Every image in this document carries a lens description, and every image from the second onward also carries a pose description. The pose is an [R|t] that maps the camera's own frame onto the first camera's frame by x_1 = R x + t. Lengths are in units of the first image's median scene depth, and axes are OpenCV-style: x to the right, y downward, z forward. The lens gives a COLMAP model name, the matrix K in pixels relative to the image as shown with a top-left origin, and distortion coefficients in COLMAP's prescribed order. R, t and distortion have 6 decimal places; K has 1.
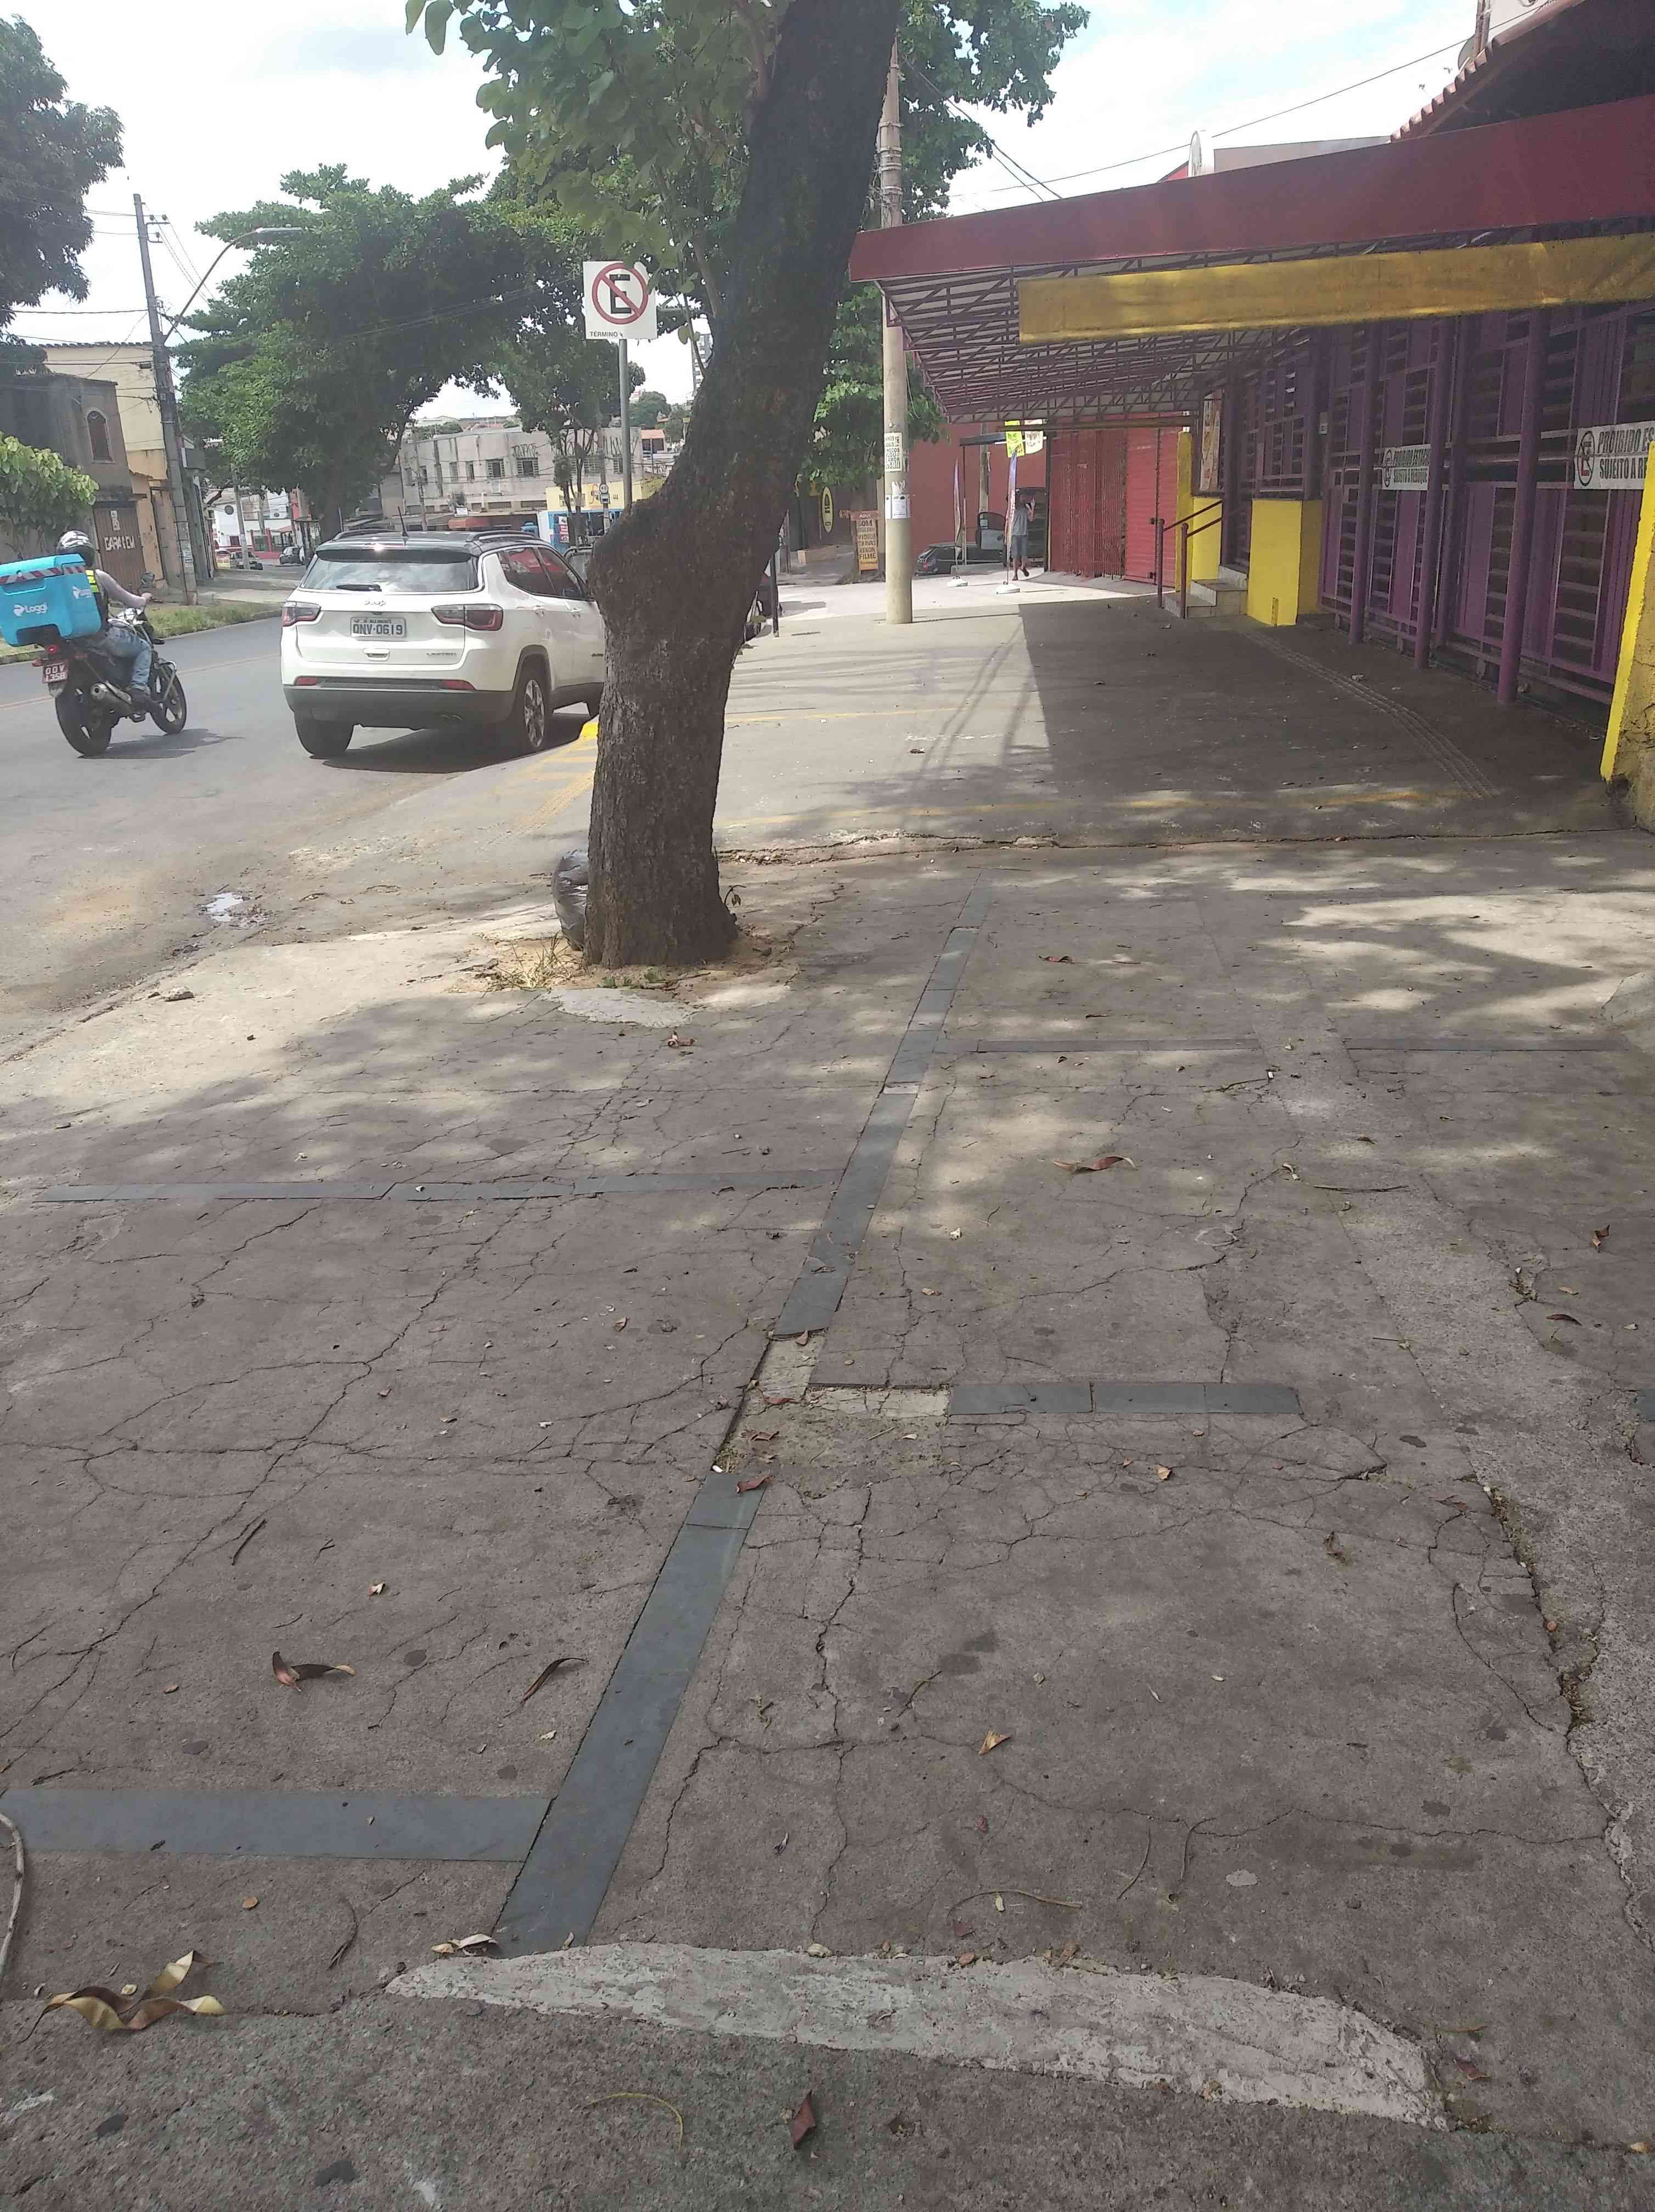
lens RADIAL K [[1745.5, 0, 809.5], [0, 1745.5, 1114.7], [0, 0, 1]] dist [-0.004537, 0.034211]
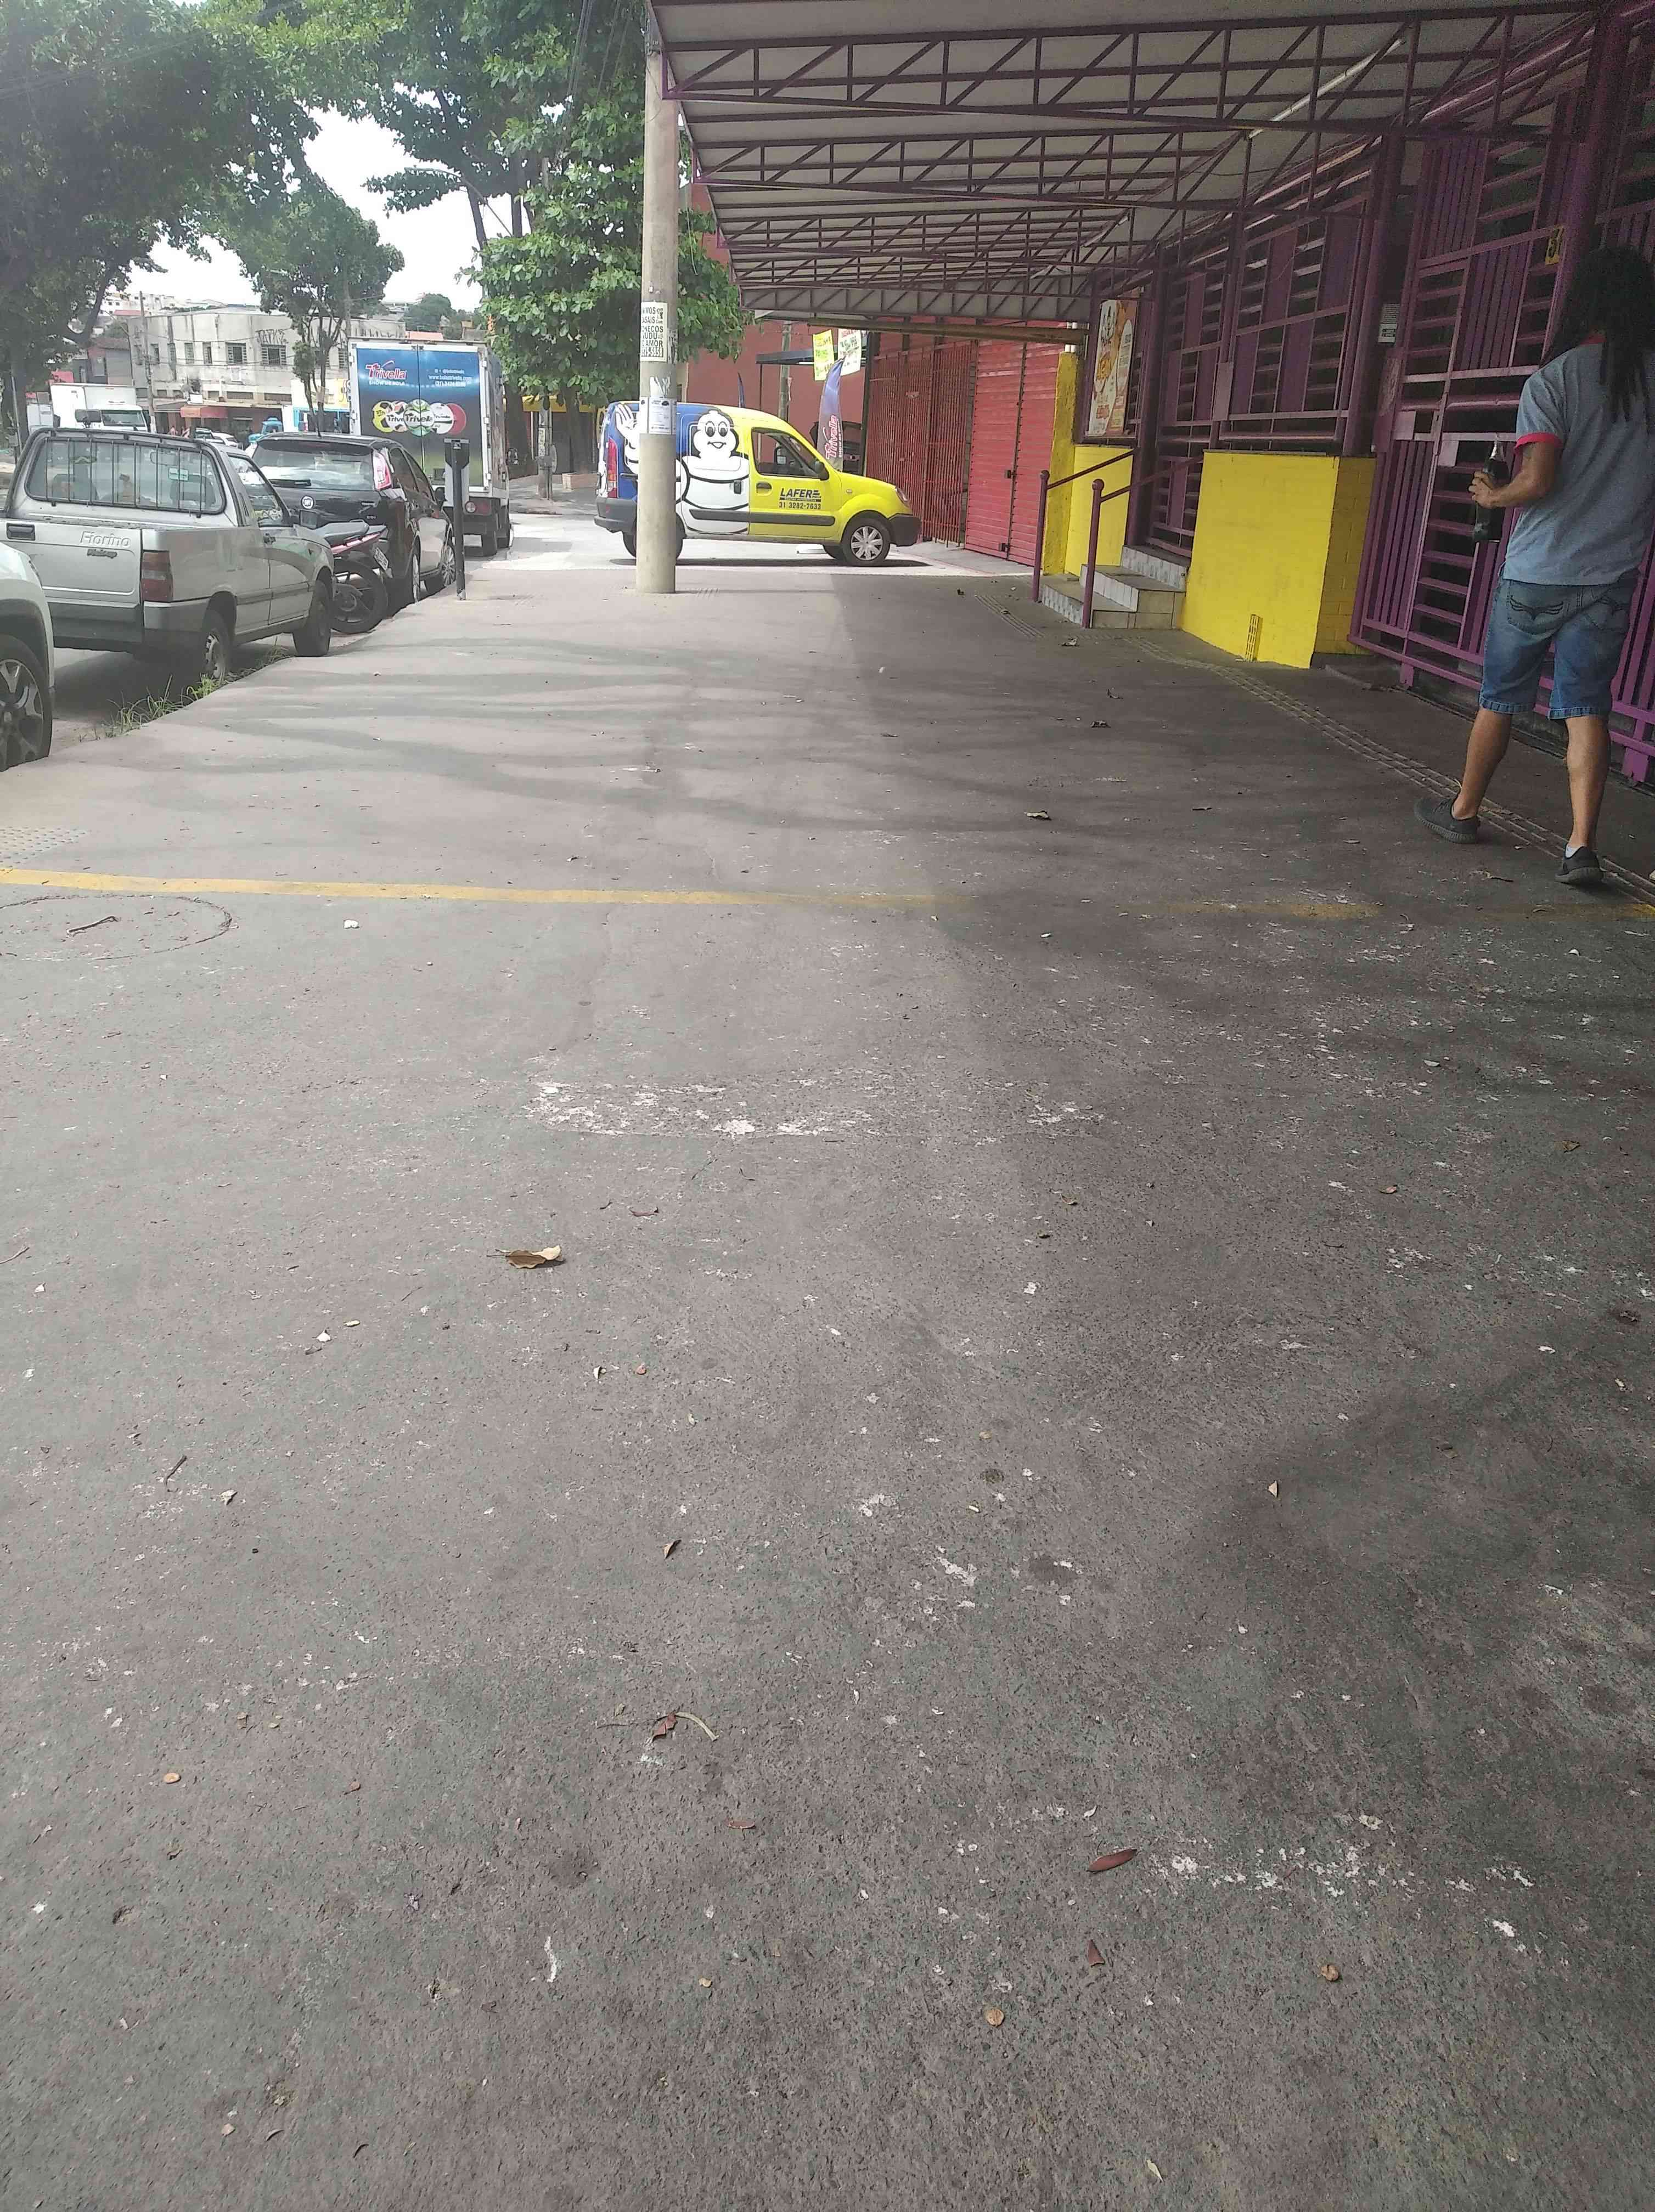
lens RADIAL K [[1695.3, 0, 823.6], [0, 1695.3, 1116.3], [0, 0, 1]] dist [0.041908, -0.075266]
pose [[0.989270, 0.035127, 0.141813, 0.040739], [-0.040816, 0.998466, 0.037409, -0.148974], [-0.140281, -0.042796, 0.989186, 0.460280]]
